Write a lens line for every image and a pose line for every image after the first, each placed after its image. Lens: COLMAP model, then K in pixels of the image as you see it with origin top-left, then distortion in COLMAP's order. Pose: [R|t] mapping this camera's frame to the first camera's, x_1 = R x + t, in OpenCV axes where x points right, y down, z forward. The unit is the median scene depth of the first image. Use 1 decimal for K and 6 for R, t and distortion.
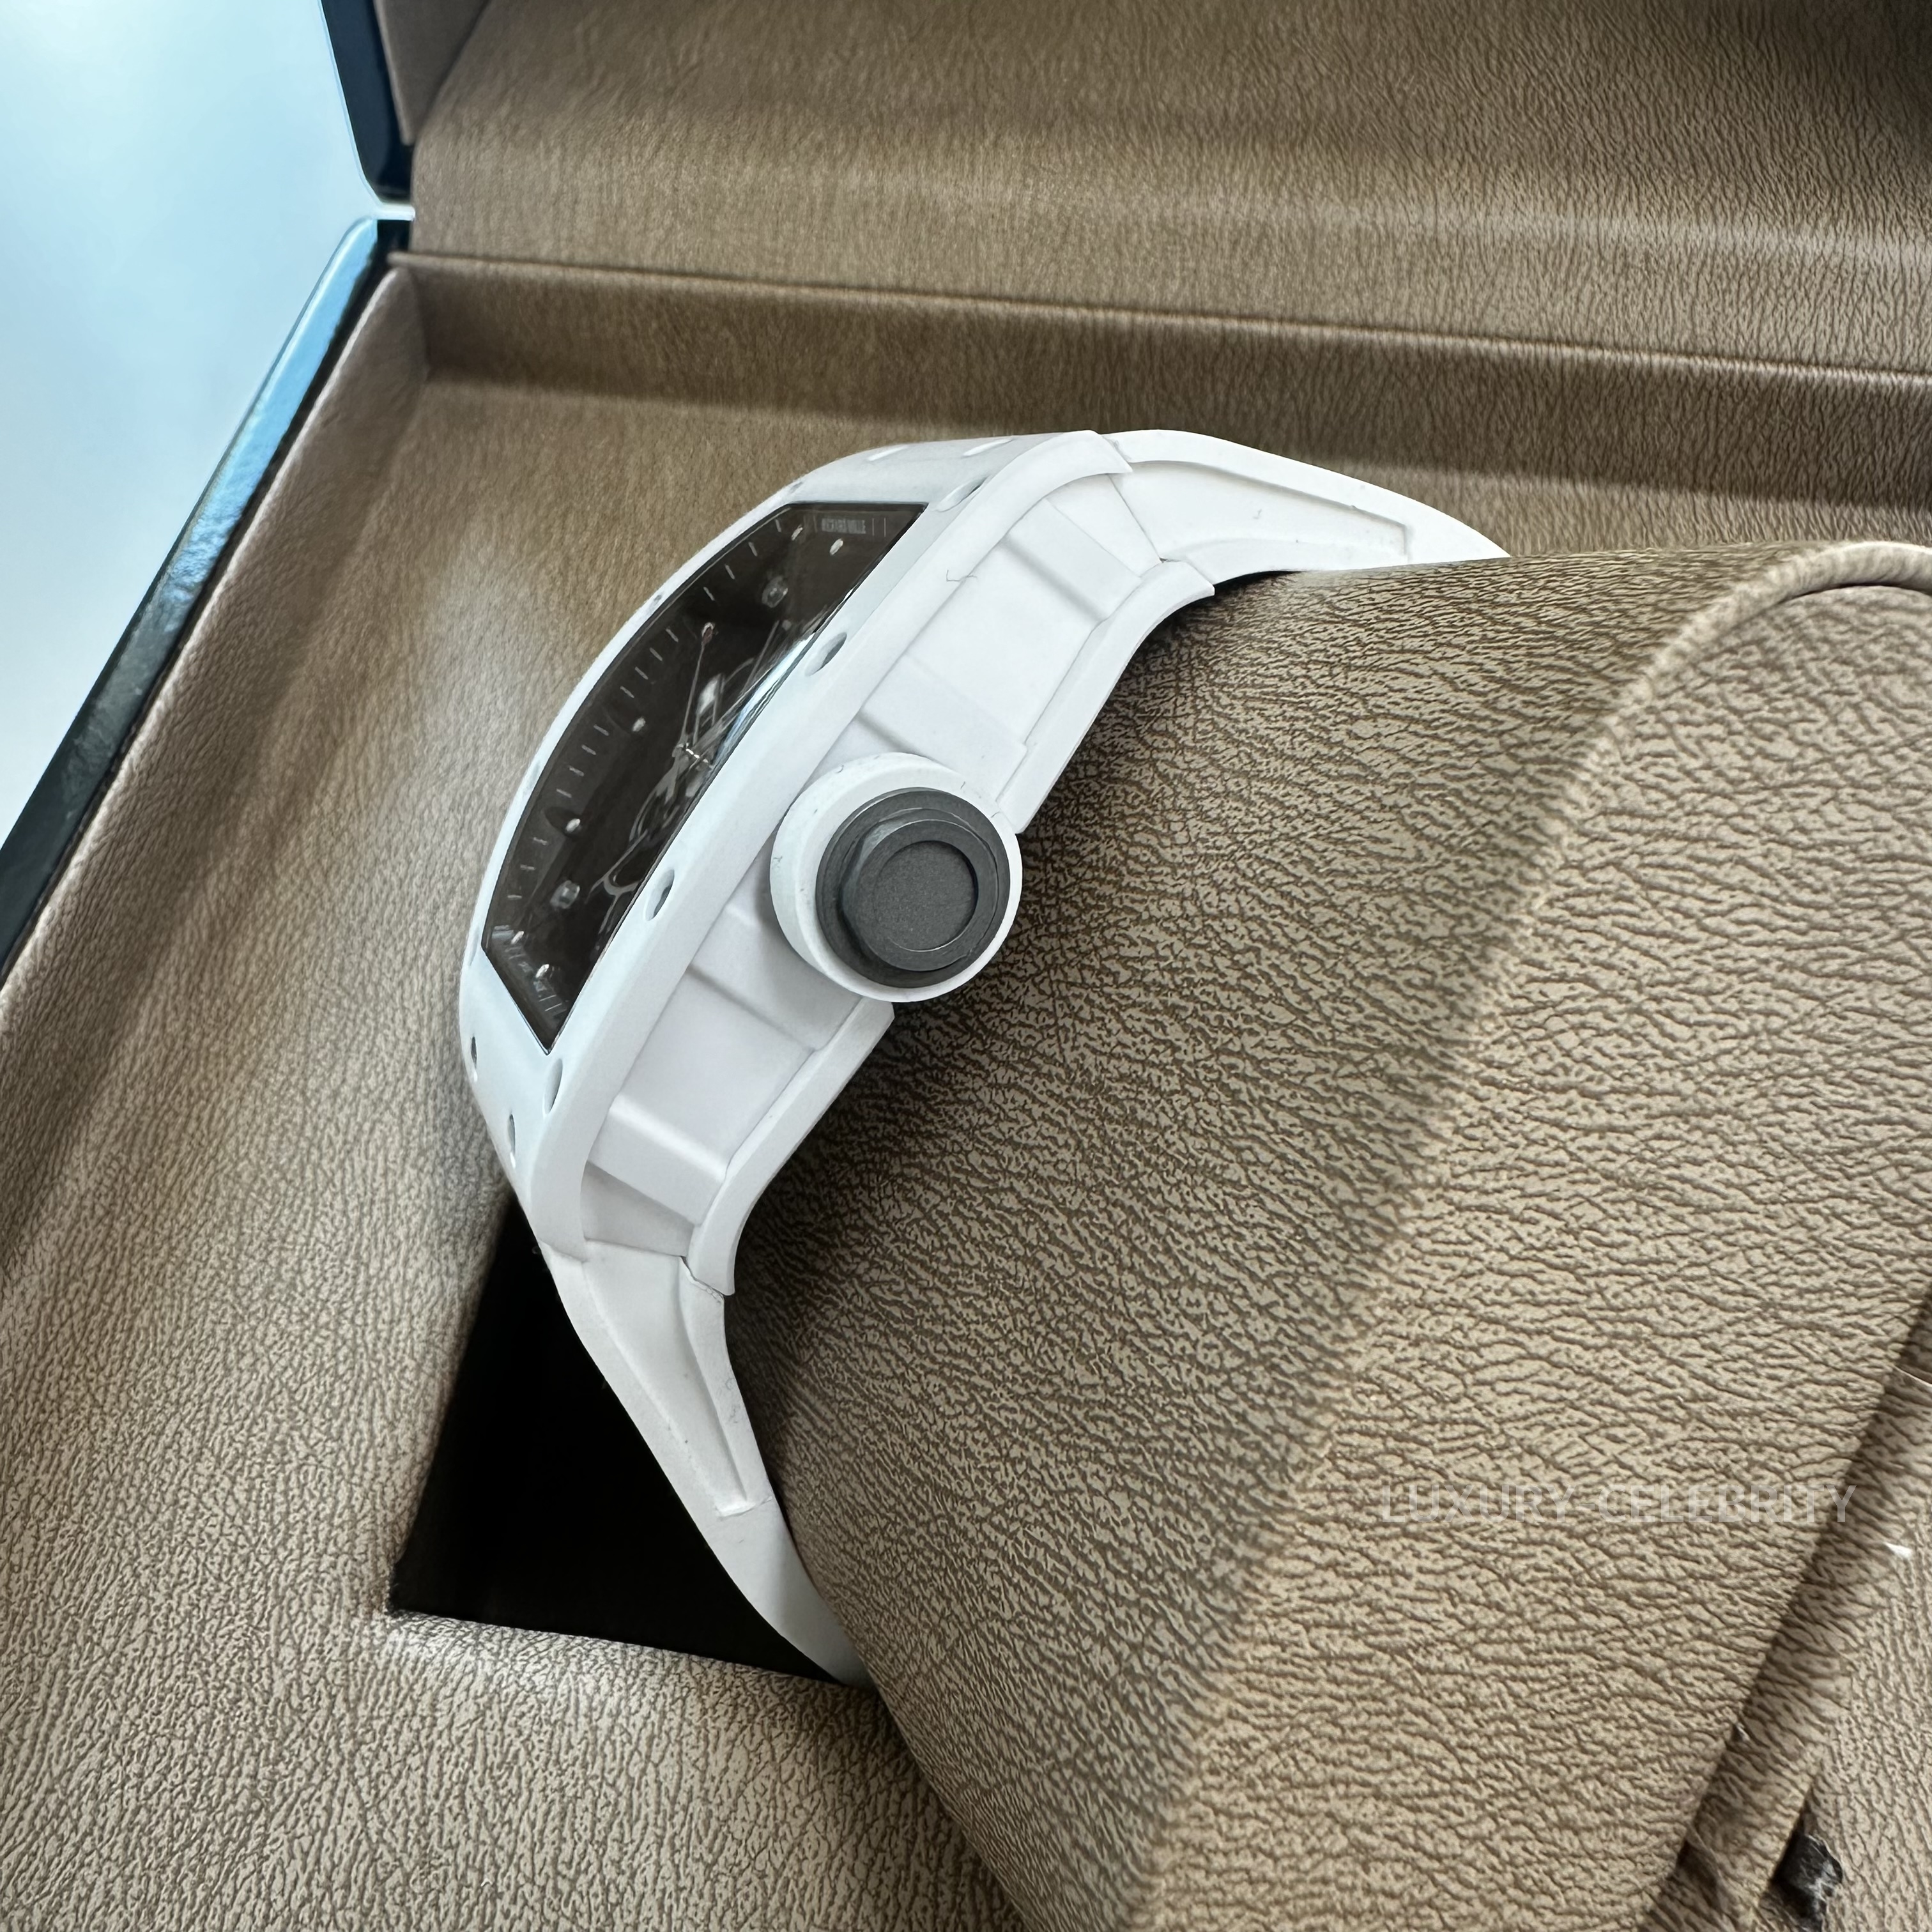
lens RADIAL K [[1849.1, 0, 767.3], [0, 1849.1, 858.3], [0, 0, 1]] dist [-0.012230, 0.000000]
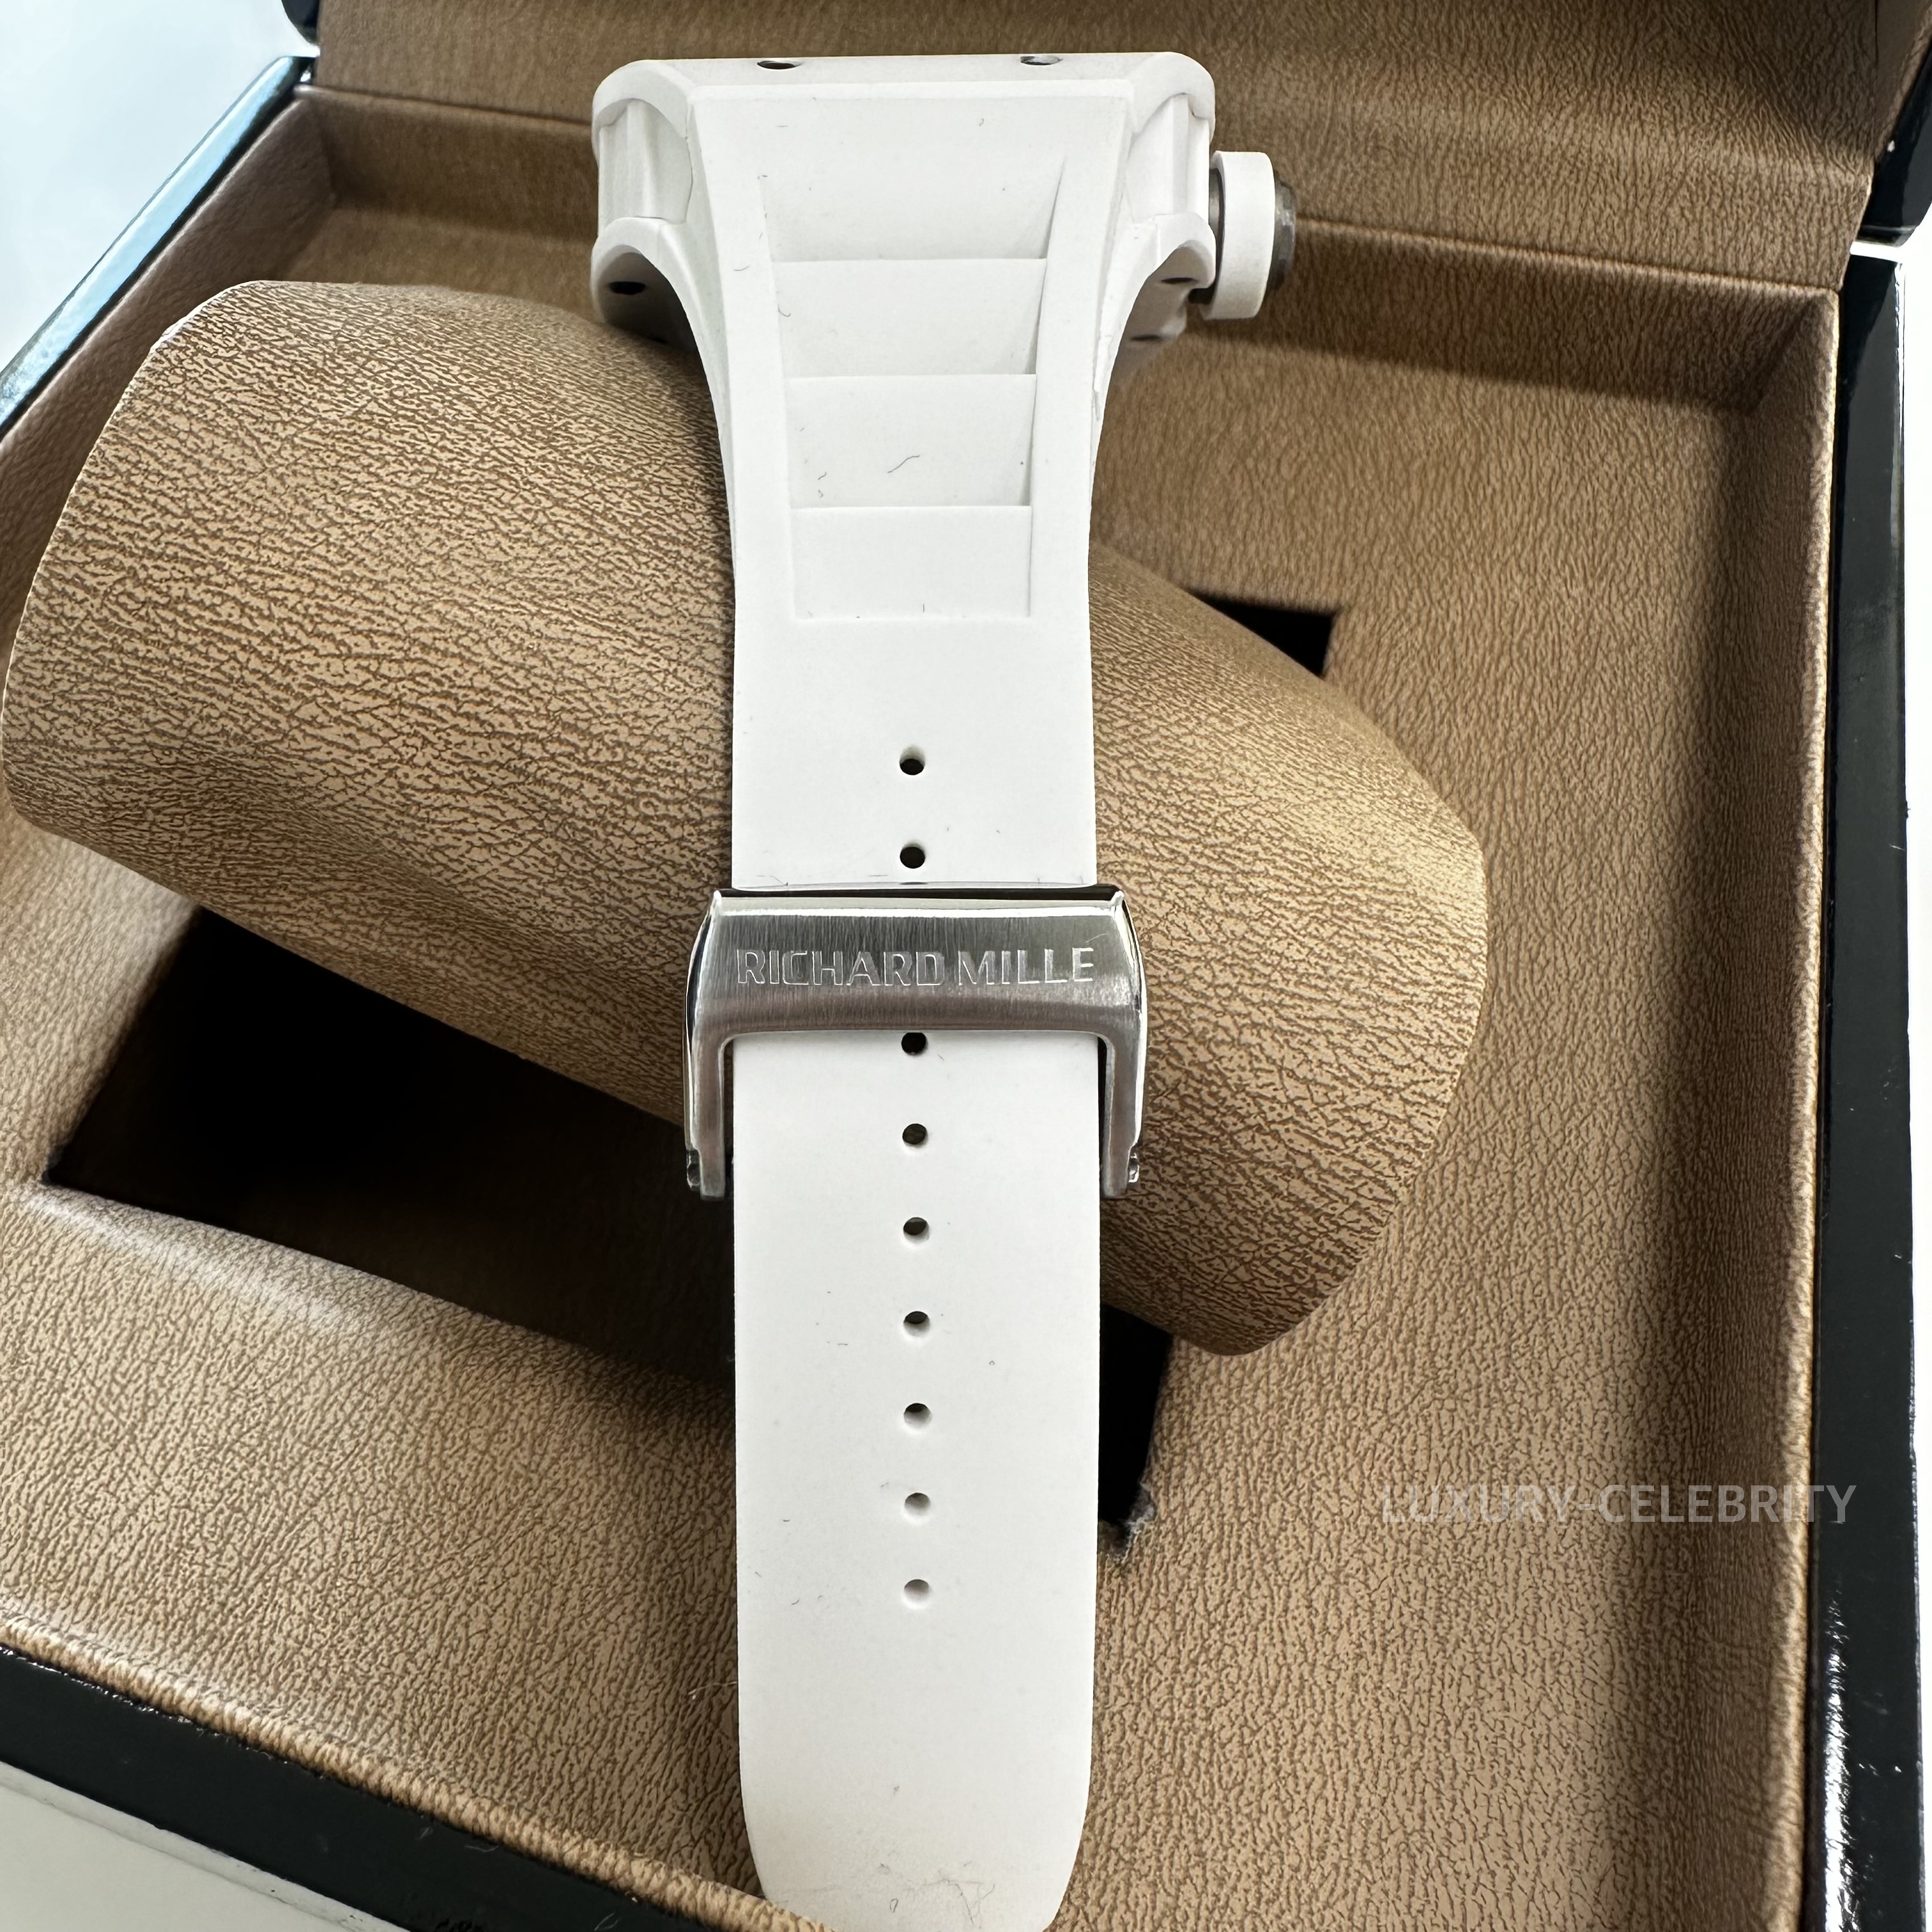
lens RADIAL K [[1849.1, 0, 769.7], [0, 1849.1, 863.4], [0, 0, 1]] dist [-0.012230, 0.000000]
pose [[0.989622, 0.095932, -0.106983, 0.279111], [-0.091910, 0.994884, 0.041925, 0.077952], [0.110458, -0.031657, 0.993377, -0.108528]]
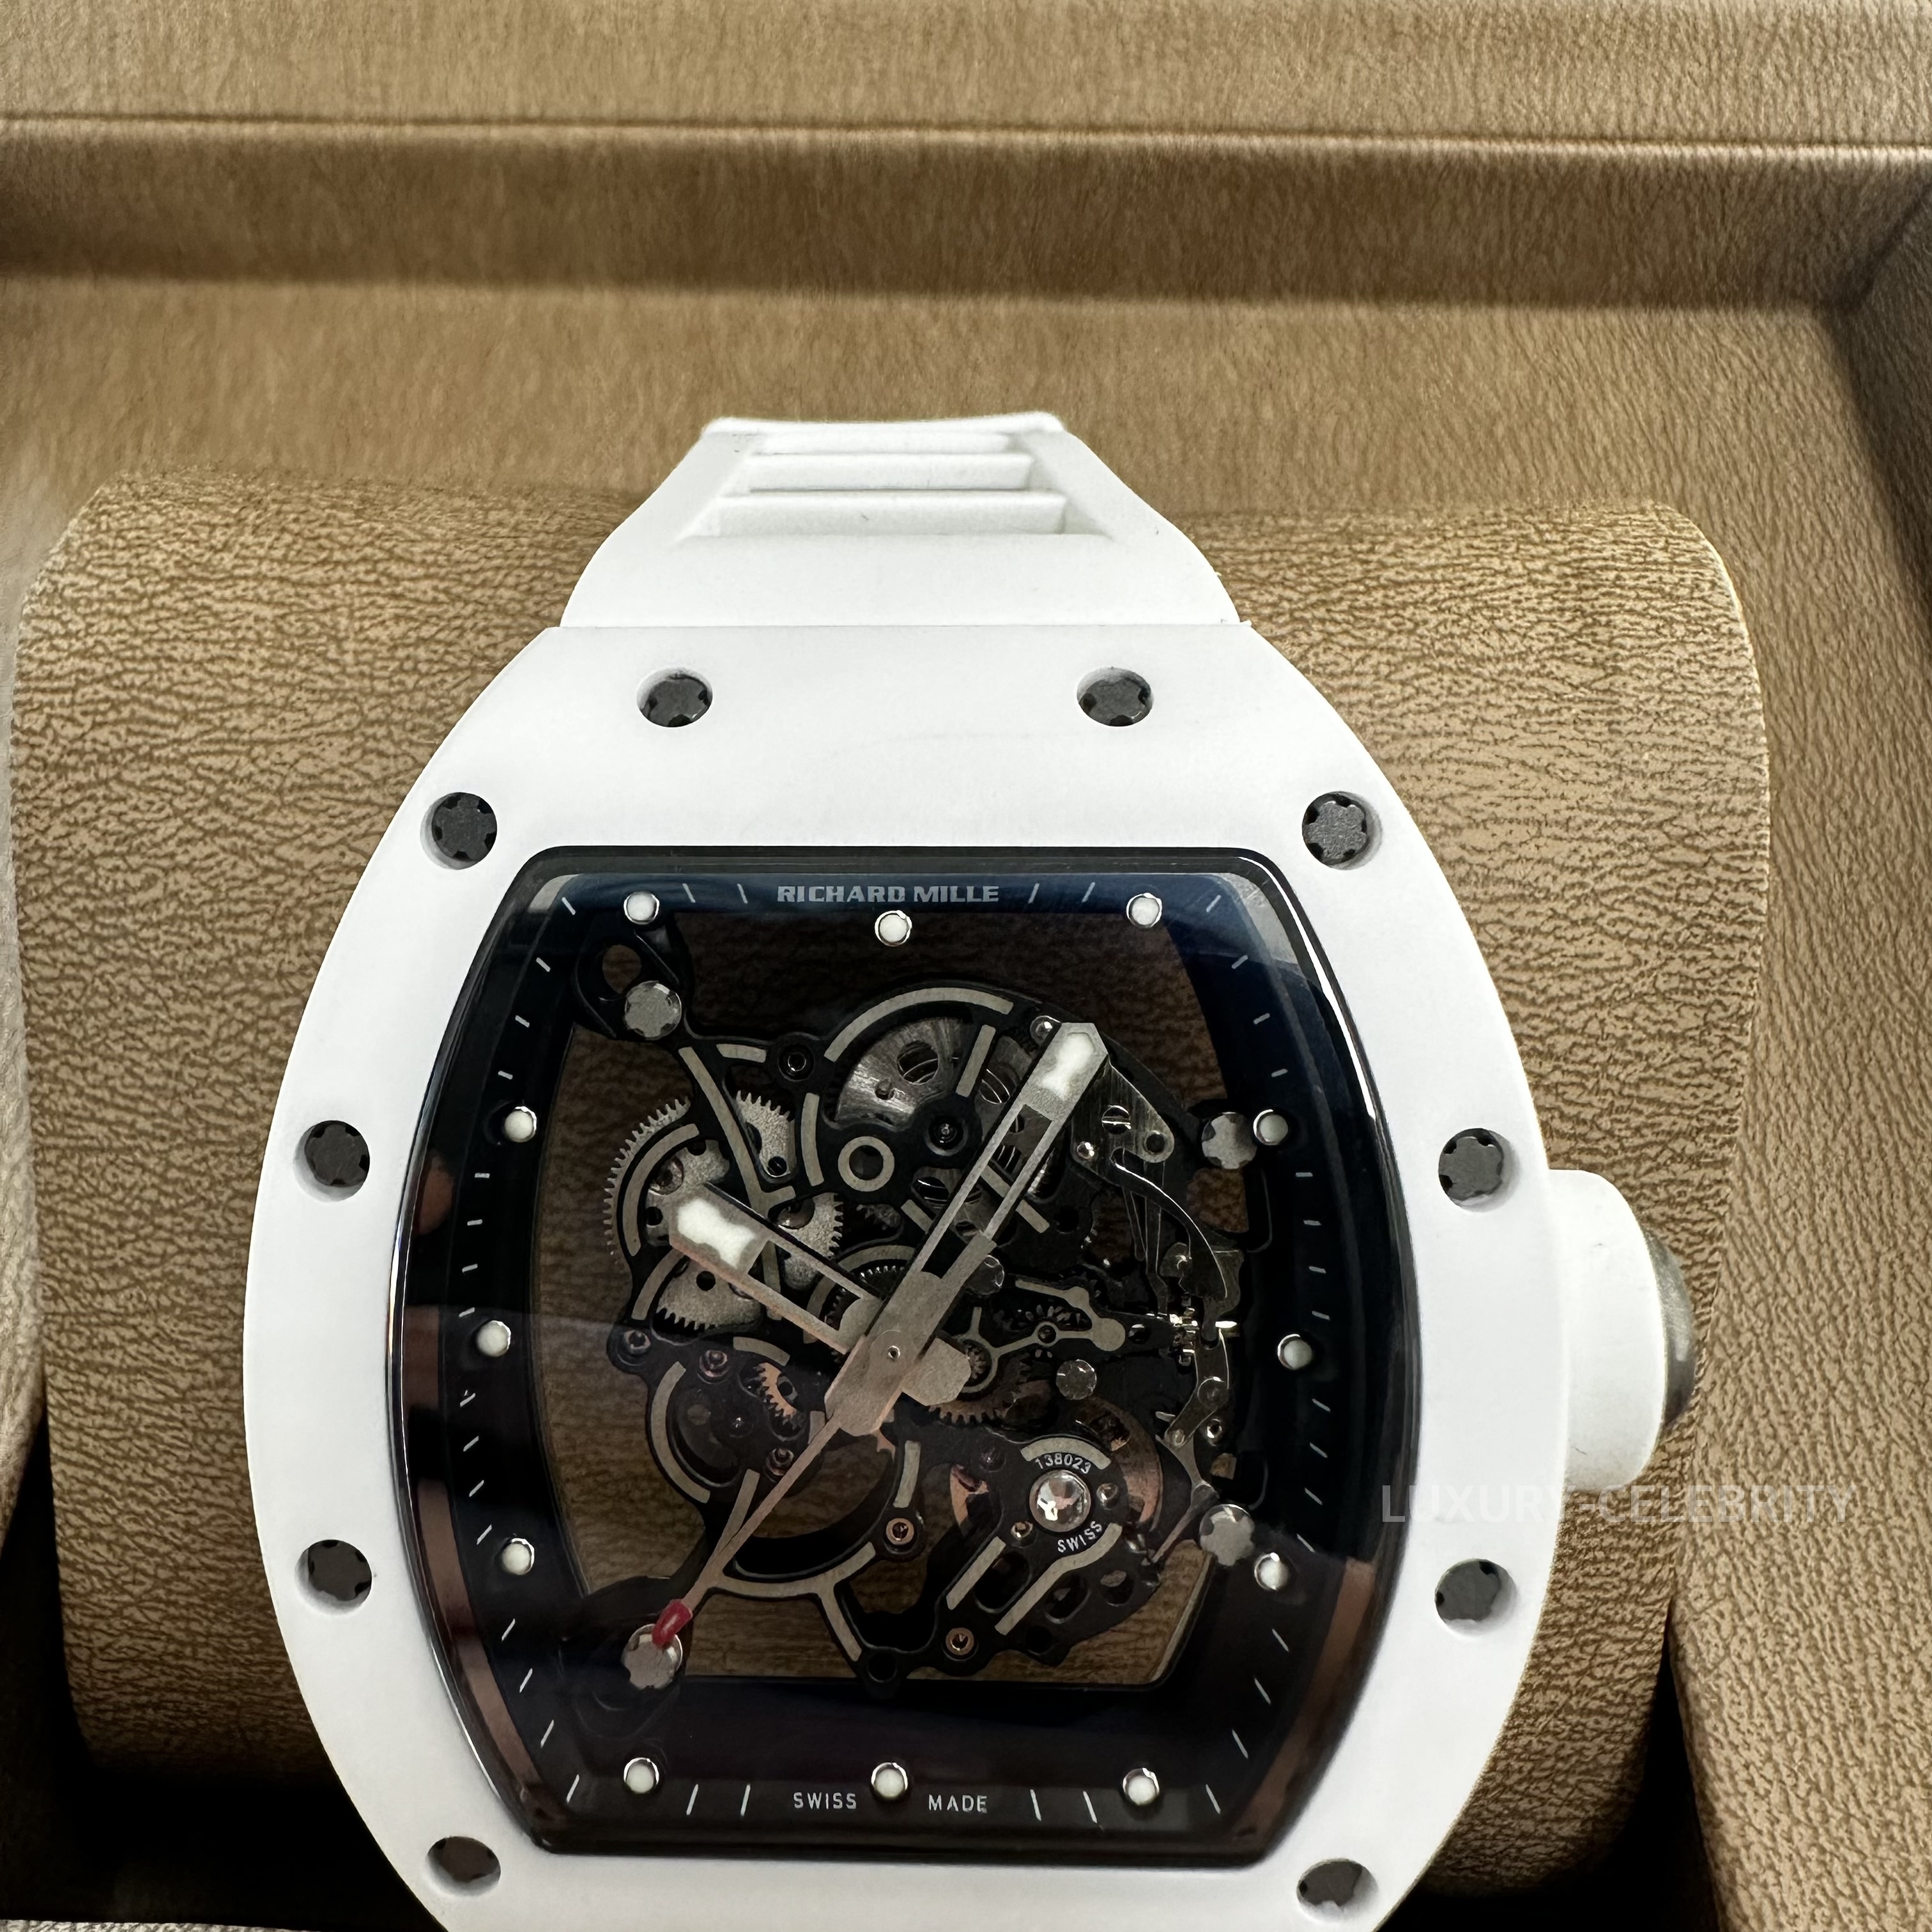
lens RADIAL K [[1849.1, 0, 773.4], [0, 1849.1, 860.4], [0, 0, 1]] dist [-0.012230, 0.000000]
pose [[0.992570, -0.091067, 0.080689, 0.091923], [0.087055, 0.994850, 0.051921, -0.020148], [-0.085002, -0.044511, 0.995386, 0.189262]]
